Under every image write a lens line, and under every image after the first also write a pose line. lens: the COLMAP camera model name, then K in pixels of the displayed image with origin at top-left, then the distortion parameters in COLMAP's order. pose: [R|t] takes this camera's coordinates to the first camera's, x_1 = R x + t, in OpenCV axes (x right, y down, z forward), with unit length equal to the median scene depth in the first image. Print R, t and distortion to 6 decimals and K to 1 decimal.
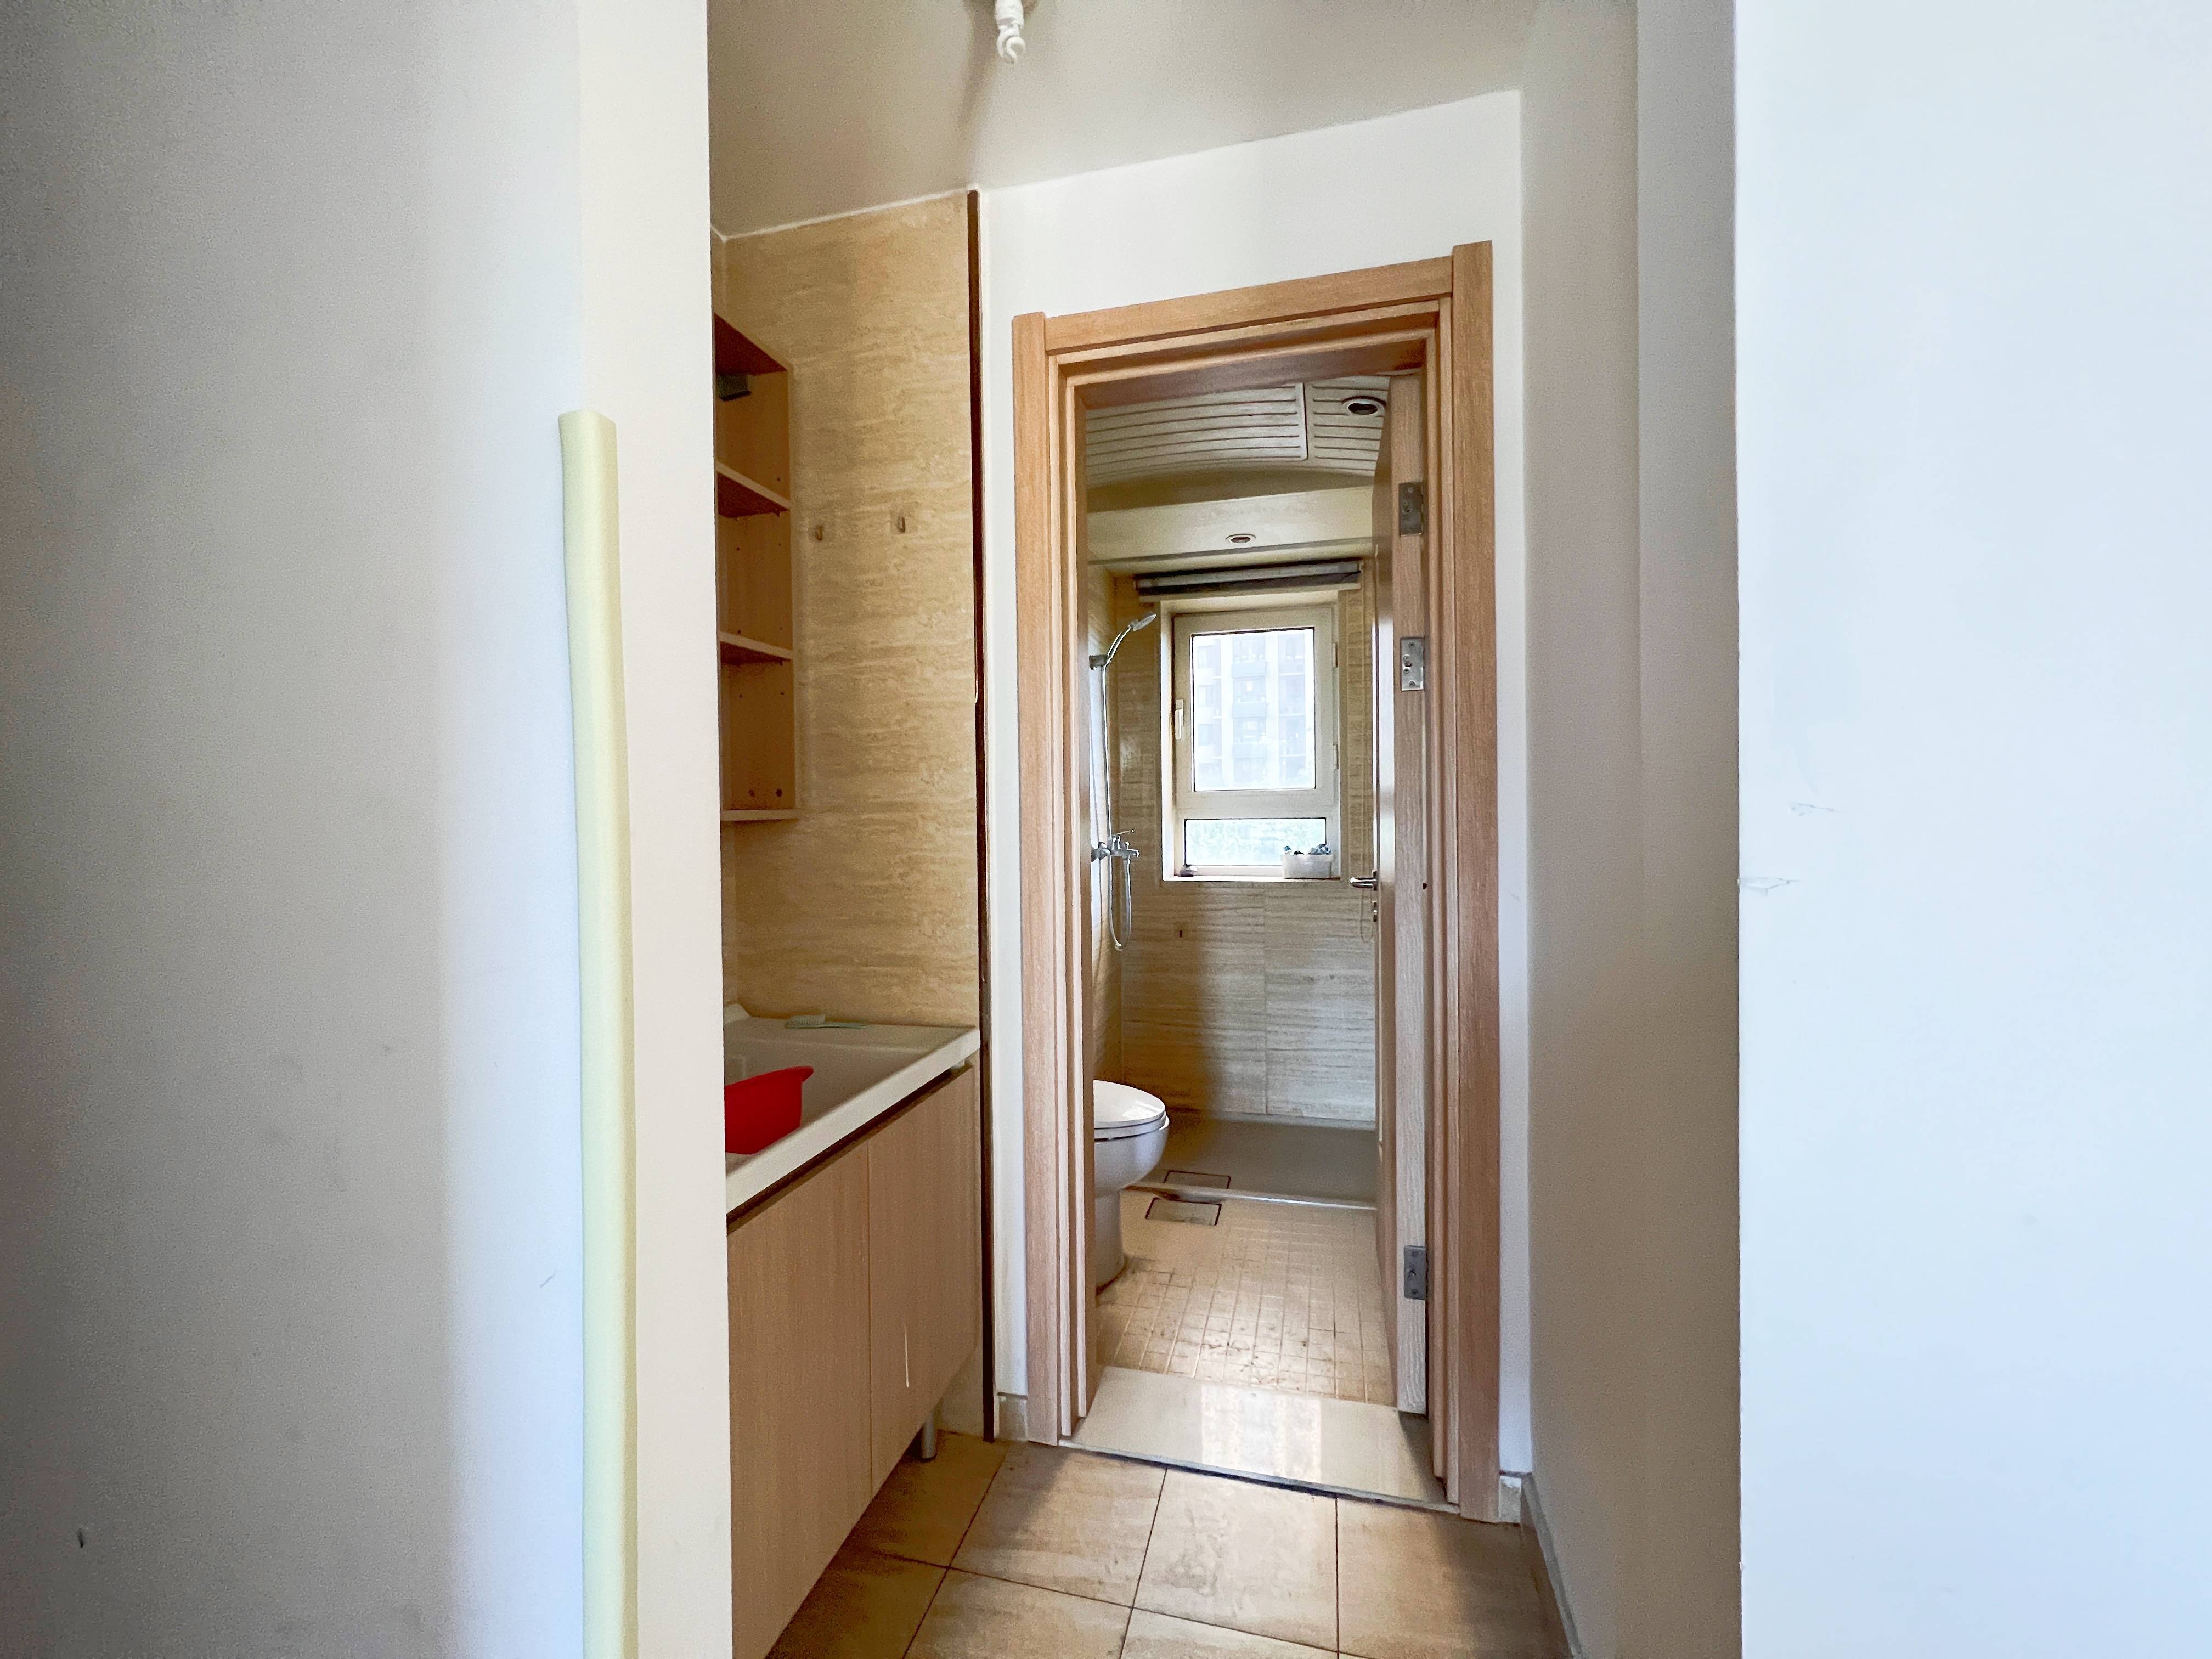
lens RADIAL K [[882.7, 0, 1108.5], [0, 882.7, 824.0], [0, 0, 1]] dist [0.003954, 0.000252]
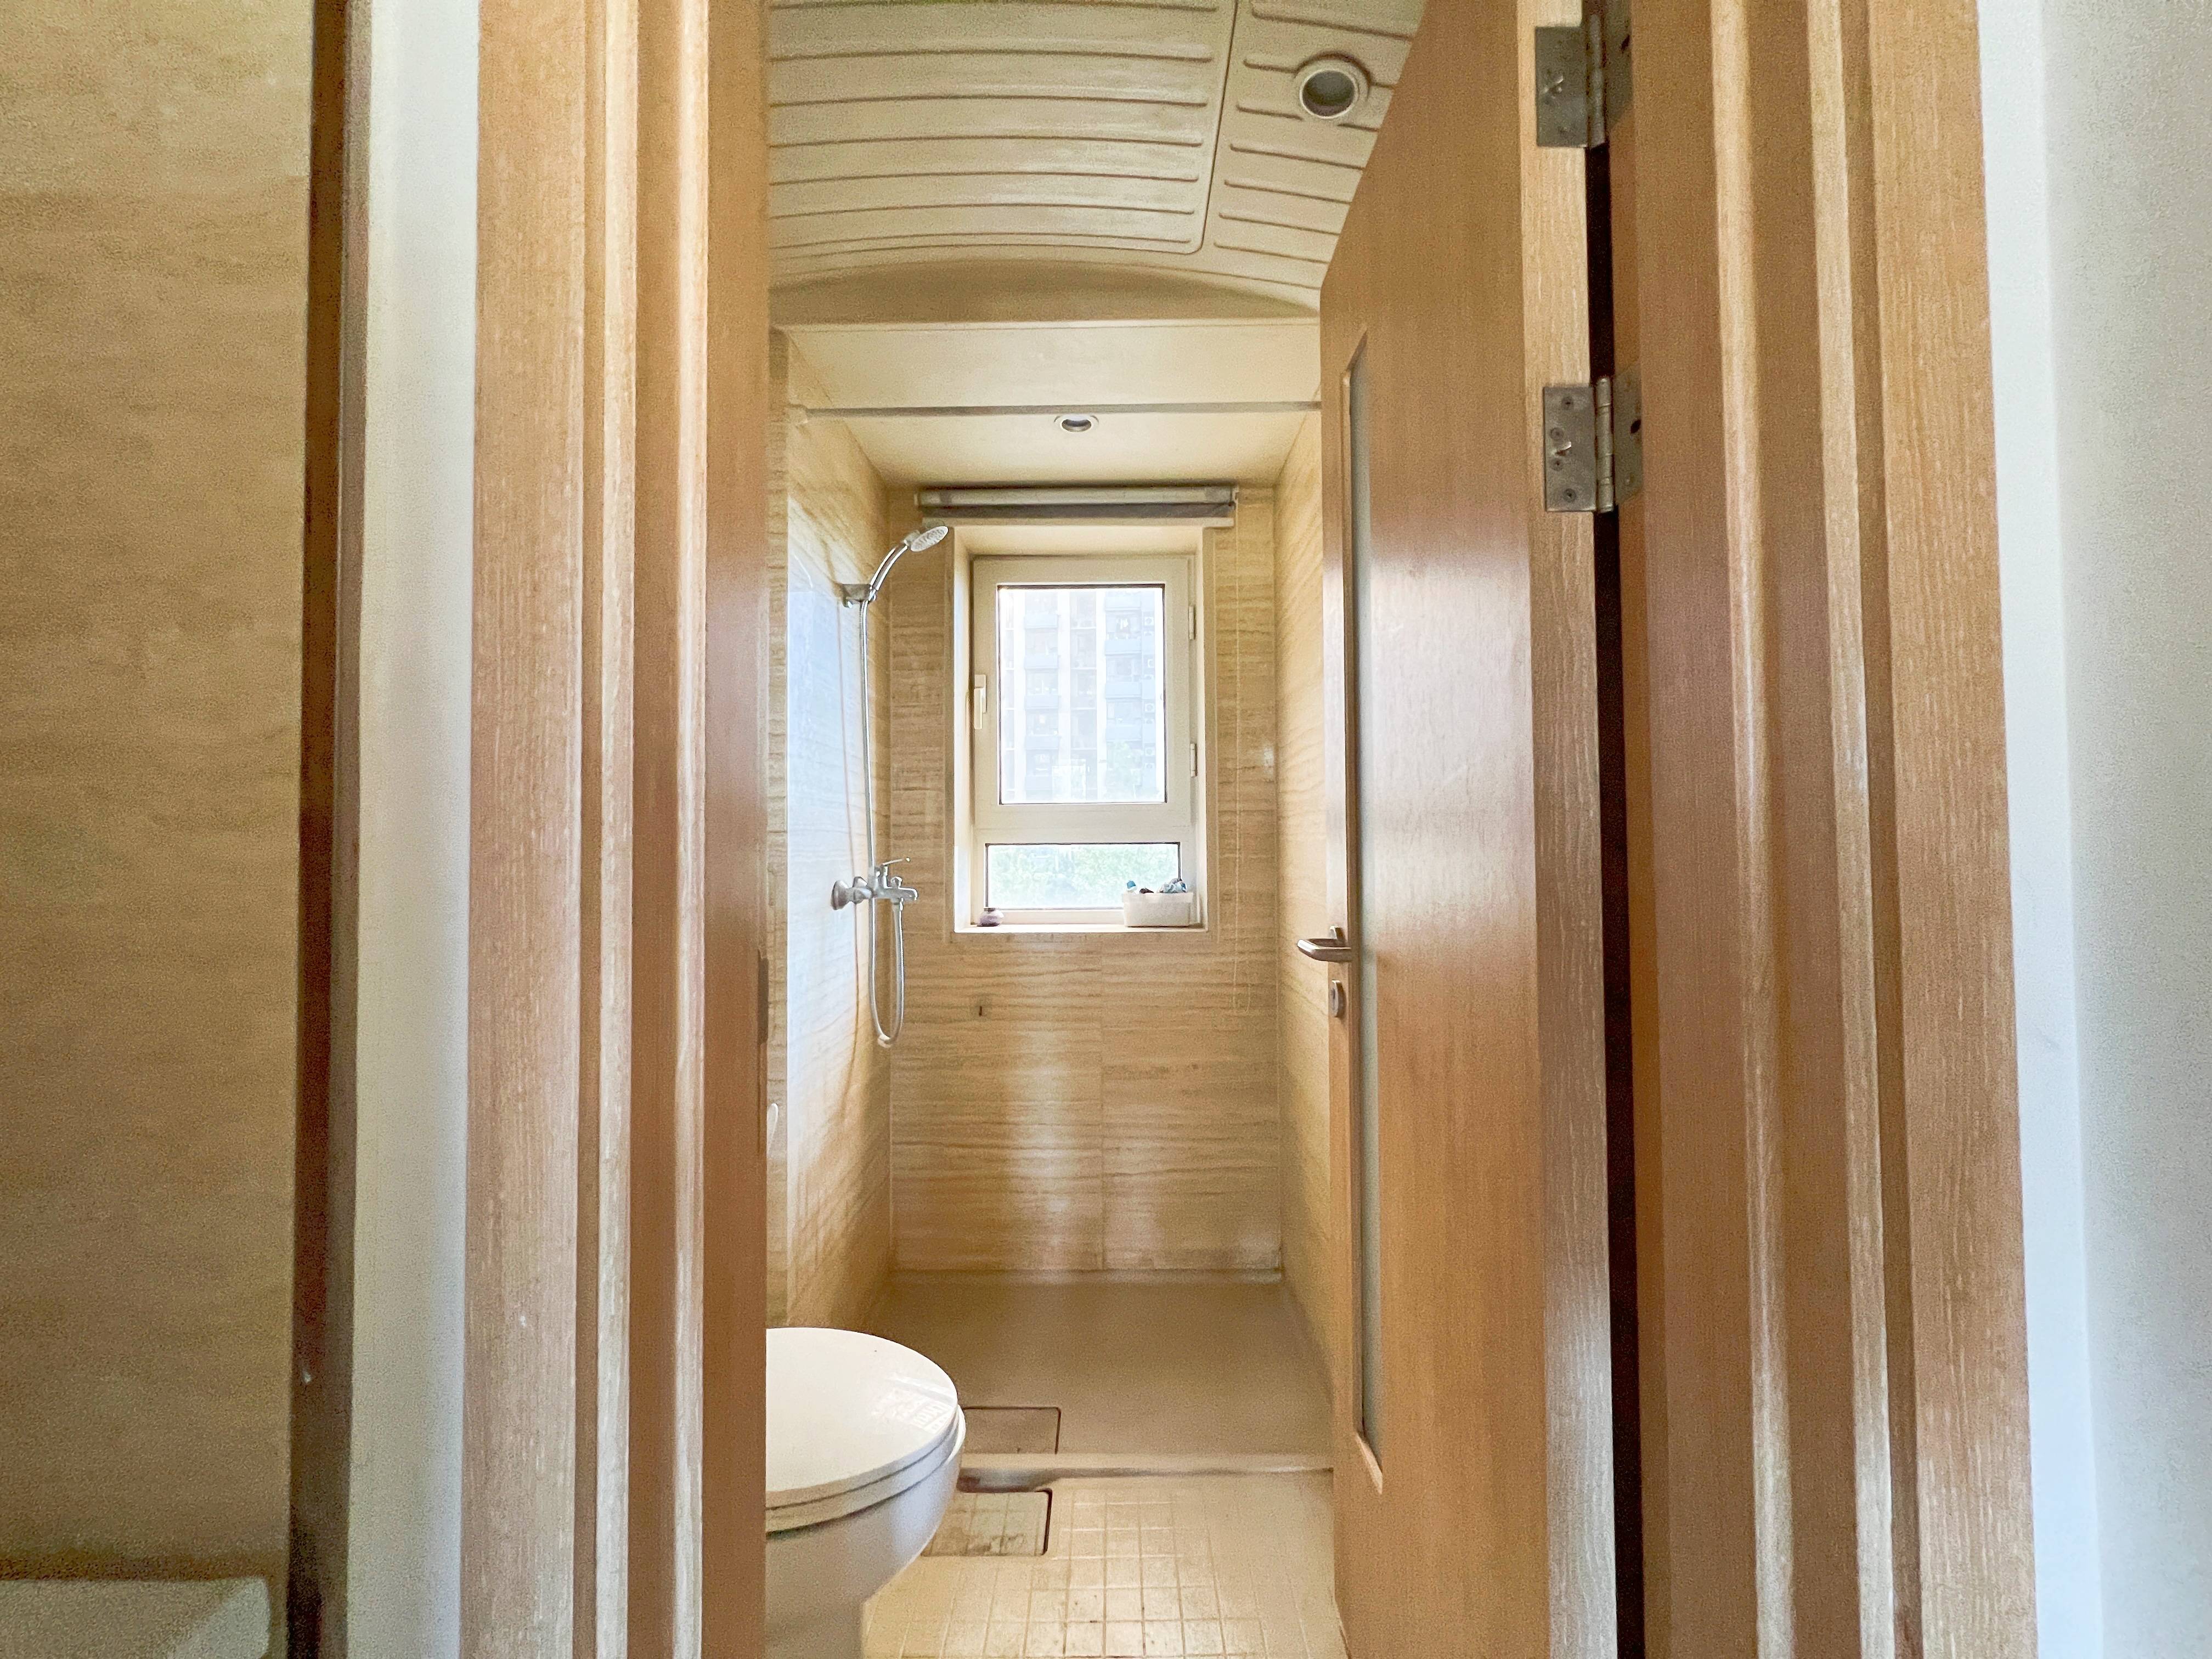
lens RADIAL K [[882.7, 0, 1107.6], [0, 882.7, 828.8], [0, 0, 1]] dist [0.003954, 0.000252]
pose [[0.972511, 0.009820, 0.232651, 0.017449], [-0.002314, 0.999469, -0.032513, 0.005587], [-0.232847, 0.031080, 0.972017, 0.311737]]
